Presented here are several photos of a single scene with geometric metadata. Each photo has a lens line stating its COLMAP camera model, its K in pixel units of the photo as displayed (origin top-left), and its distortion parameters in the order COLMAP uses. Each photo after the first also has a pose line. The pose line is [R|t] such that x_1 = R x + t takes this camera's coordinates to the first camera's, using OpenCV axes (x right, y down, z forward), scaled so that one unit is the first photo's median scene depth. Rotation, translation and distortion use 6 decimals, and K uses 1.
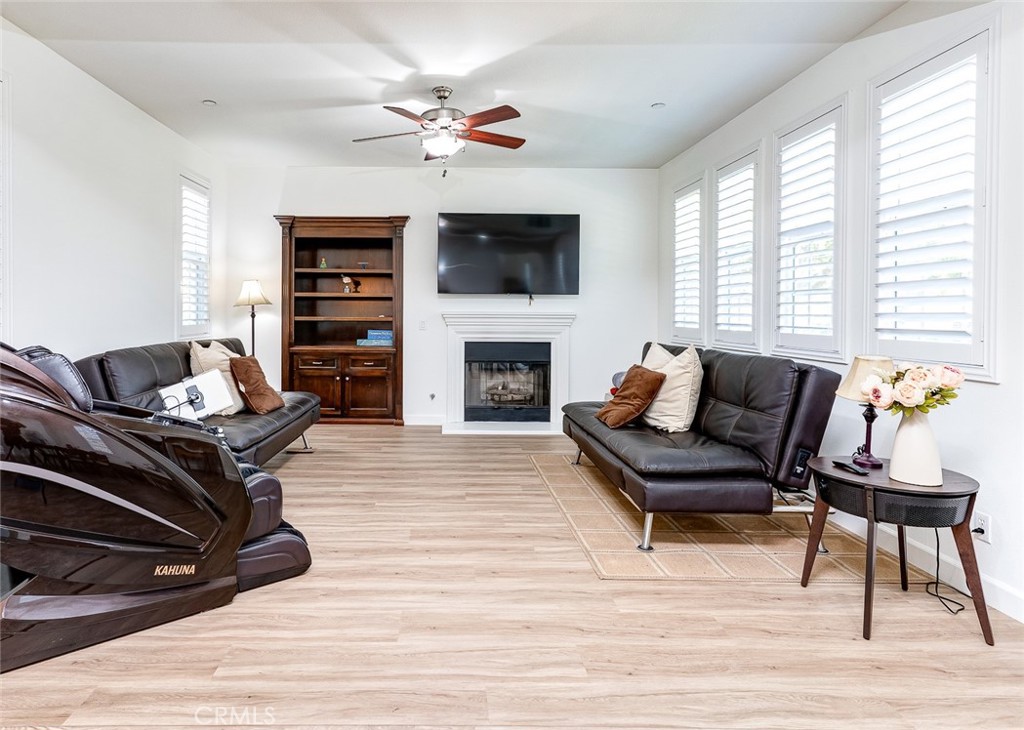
lens RADIAL K [[584.7, 0, 438.6], [0, 584.7, 314.6], [0, 0, 1]] dist [0.015841, -0.000288]
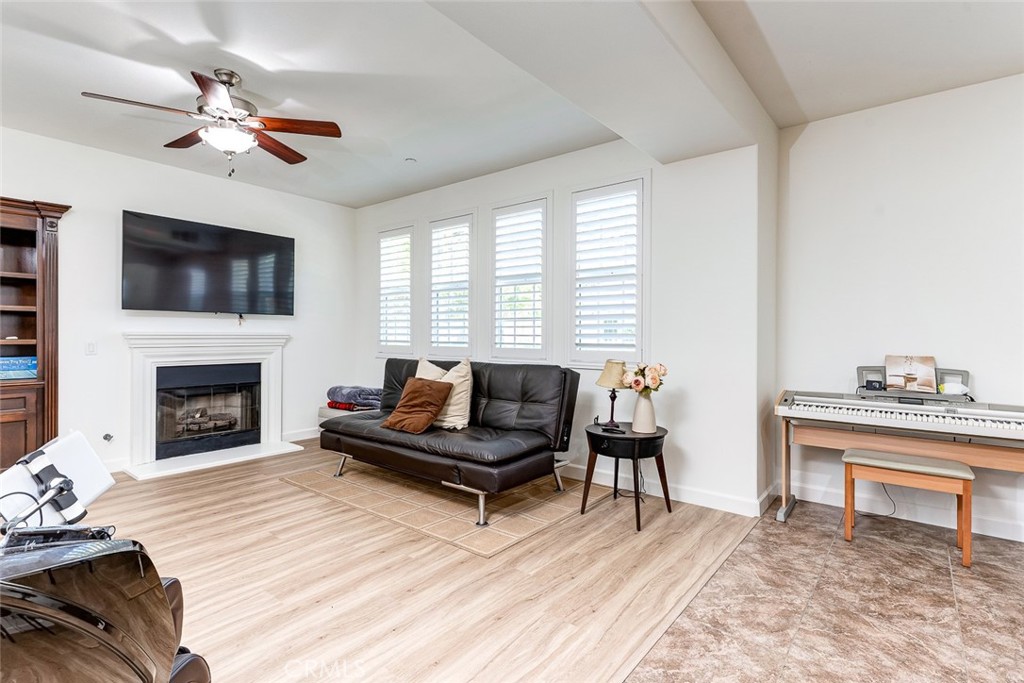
lens RADIAL K [[494.5, 0, 515.3], [0, 494.5, 335.0], [0, 0, 1]] dist [0.014994, -0.000130]
pose [[0.624340, -0.002275, 0.781149, -0.216107], [0.000581, 0.999997, 0.002449, -0.001746], [-0.781152, -0.001075, 0.624340, 0.150987]]
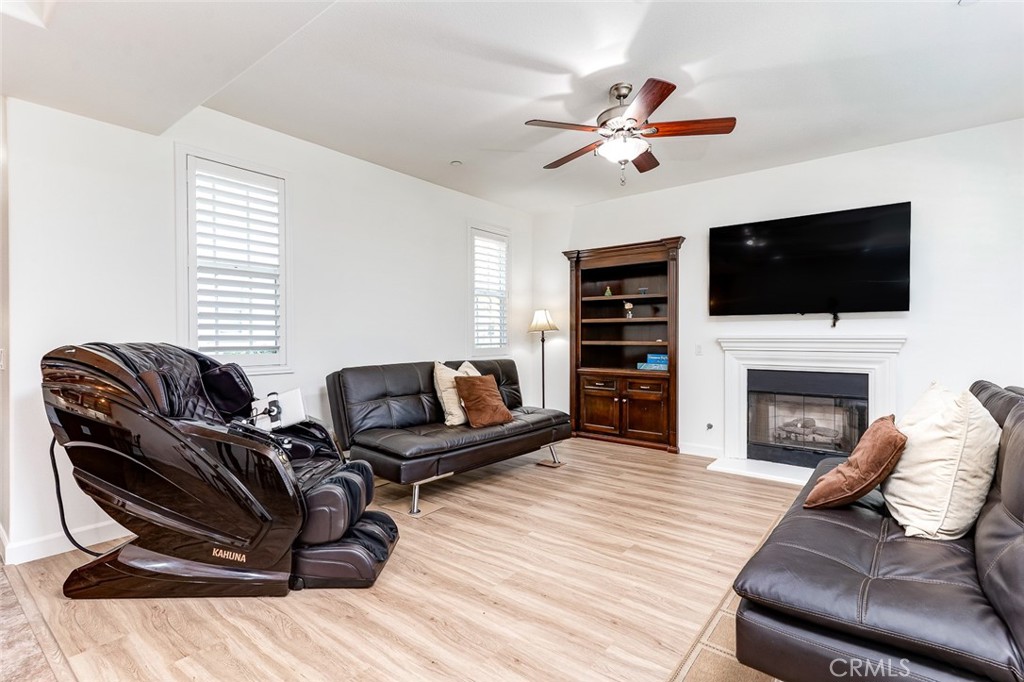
lens RADIAL K [[479.4, 0, 512.0], [0, 479.4, 341.0], [0, 0, 1]] dist [0.012933, -0.000221]
pose [[0.790185, -0.001312, -0.612866, 0.231249], [0.003494, 0.999991, 0.002364, 0.000812], [0.612858, -0.004009, 0.790183, 0.224286]]
